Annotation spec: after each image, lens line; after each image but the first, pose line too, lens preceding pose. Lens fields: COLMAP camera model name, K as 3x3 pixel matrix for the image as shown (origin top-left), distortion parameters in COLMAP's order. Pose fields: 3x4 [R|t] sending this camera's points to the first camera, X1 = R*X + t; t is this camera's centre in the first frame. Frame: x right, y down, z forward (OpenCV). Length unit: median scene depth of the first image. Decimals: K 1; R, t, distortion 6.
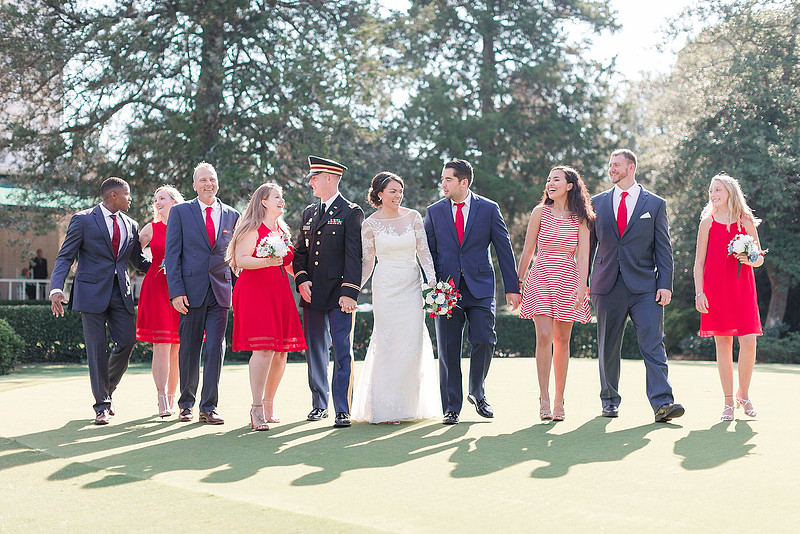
lens RADIAL K [[936.2, 0, 361.1], [0, 936.2, 265.2], [0, 0, 1]] dist [0.024092, -0.005361]
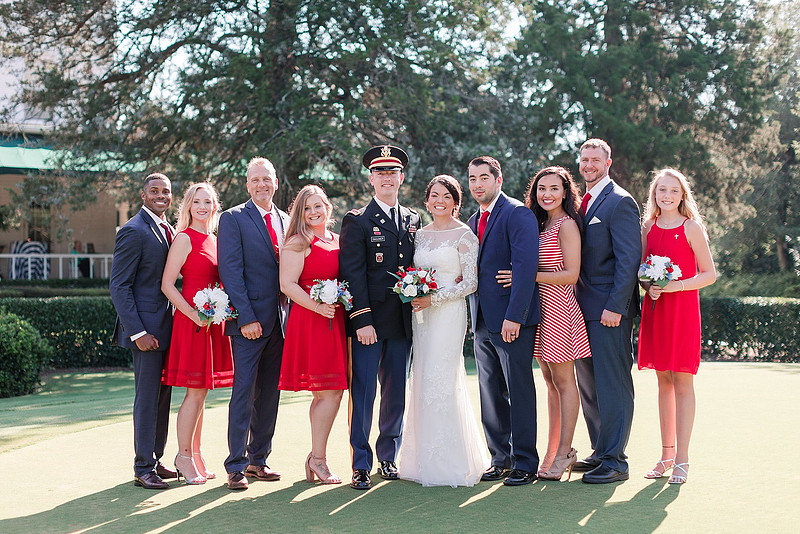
lens RADIAL K [[936.2, 0, 361.1], [0, 936.2, 265.2], [0, 0, 1]] dist [0.024092, -0.005361]
pose [[0.996336, -0.009207, -0.085031, -0.024169], [0.013676, 0.998547, 0.052127, -0.020094], [0.084428, -0.053099, 0.995014, 0.183099]]
